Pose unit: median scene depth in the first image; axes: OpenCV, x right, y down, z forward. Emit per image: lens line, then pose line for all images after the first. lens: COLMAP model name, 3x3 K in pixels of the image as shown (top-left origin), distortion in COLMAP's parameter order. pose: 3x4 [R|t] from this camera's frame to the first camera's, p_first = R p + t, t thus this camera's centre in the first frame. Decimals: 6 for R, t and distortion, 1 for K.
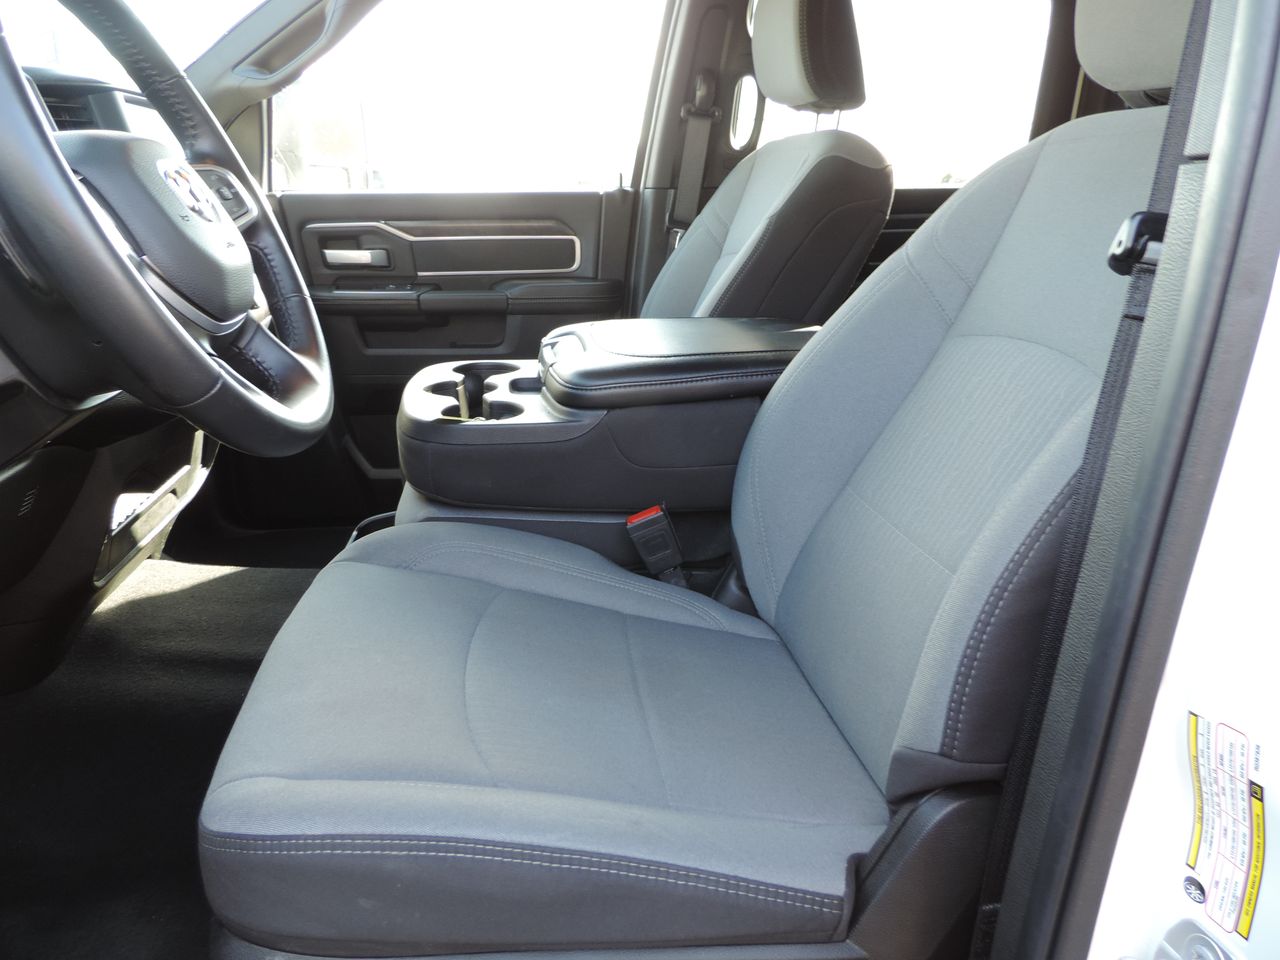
lens RADIAL K [[979.6, 0, 640.0], [0, 979.6, 480.0], [0, 0, 1]] dist [0.060398, -0.077175]
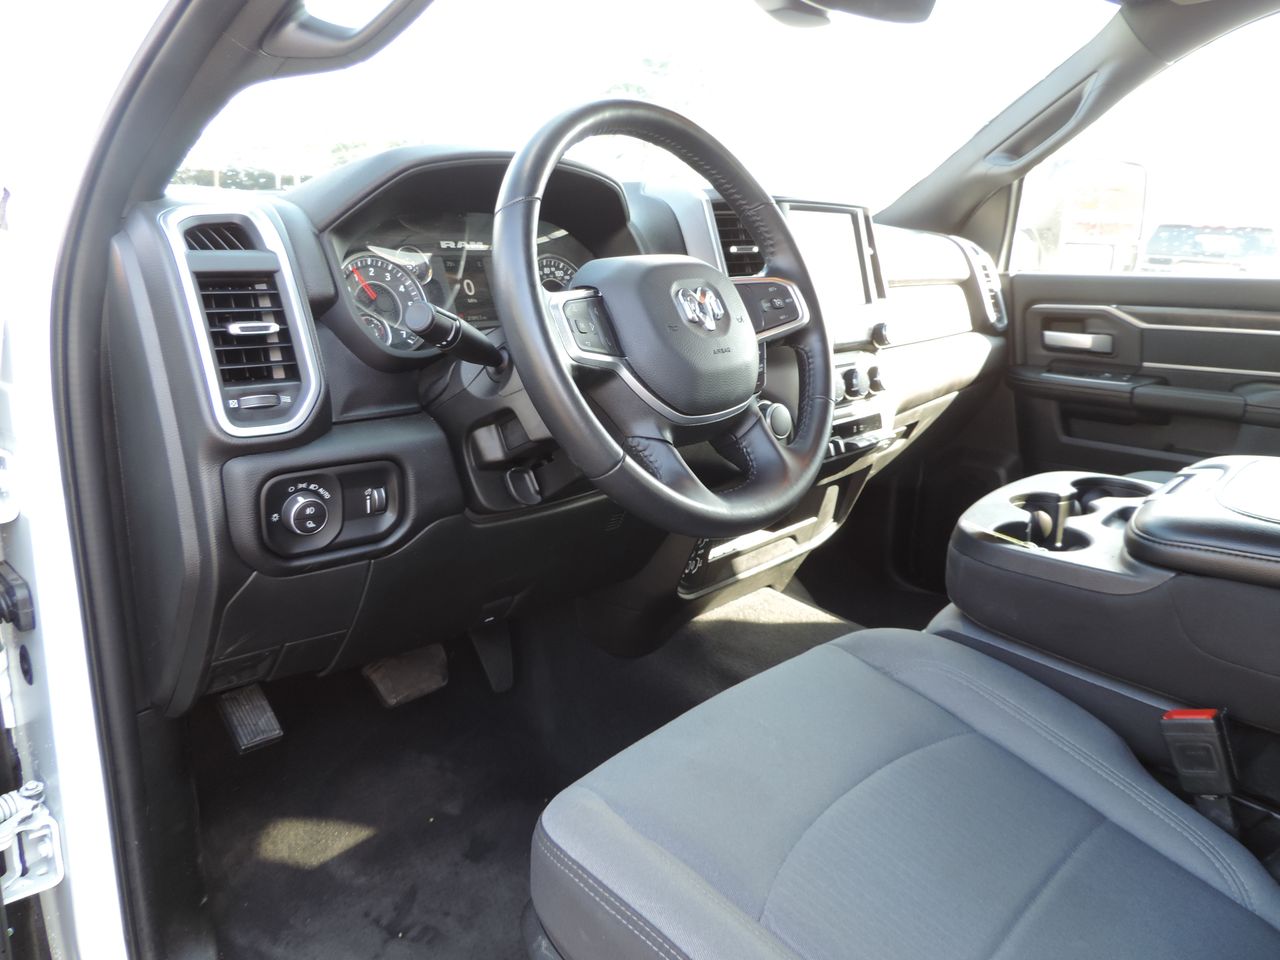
lens RADIAL K [[979.6, 0, 640.0], [0, 979.6, 480.0], [0, 0, 1]] dist [0.060398, -0.077175]
pose [[0.613463, 0.201913, -0.763475, 0.228619], [-0.225421, 0.971312, 0.075750, -0.081578], [0.756868, 0.125634, 0.641379, 0.101100]]
